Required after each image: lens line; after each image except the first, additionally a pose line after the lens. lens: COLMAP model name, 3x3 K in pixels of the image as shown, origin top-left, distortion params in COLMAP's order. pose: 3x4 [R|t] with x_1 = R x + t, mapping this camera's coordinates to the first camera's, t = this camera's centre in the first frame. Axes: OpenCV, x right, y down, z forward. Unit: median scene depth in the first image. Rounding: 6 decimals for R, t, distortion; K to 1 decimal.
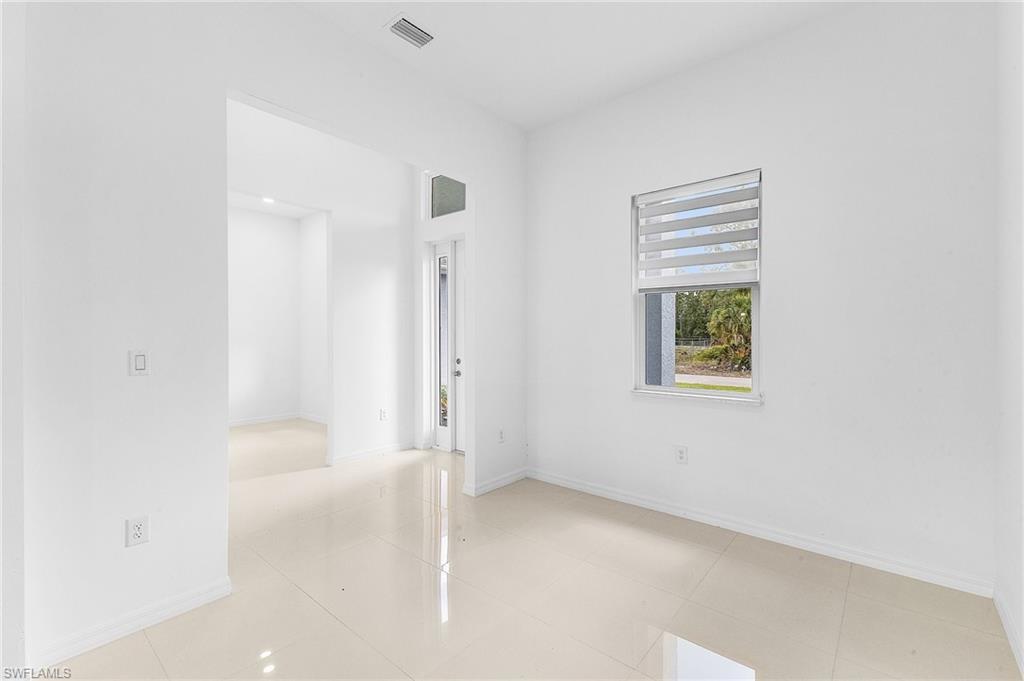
lens RADIAL K [[444.3, 0, 495.7], [0, 444.3, 337.3], [0, 0, 1]] dist [0.010823, 0.000071]
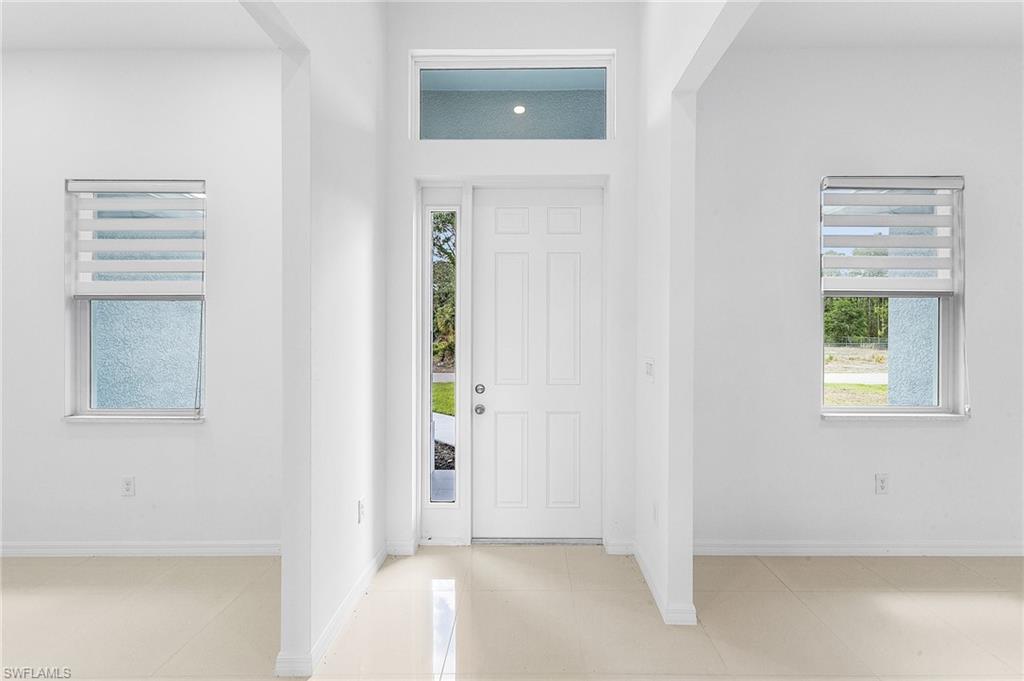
lens RADIAL K [[457.5, 0, 525.8], [0, 457.5, 333.2], [0, 0, 1]] dist [0.012965, 0.000022]
pose [[0.752525, -0.002031, 0.658561, -0.436777], [0.003132, 0.999995, -0.000495, -0.020600], [-0.658556, 0.002435, 0.752528, 0.482966]]
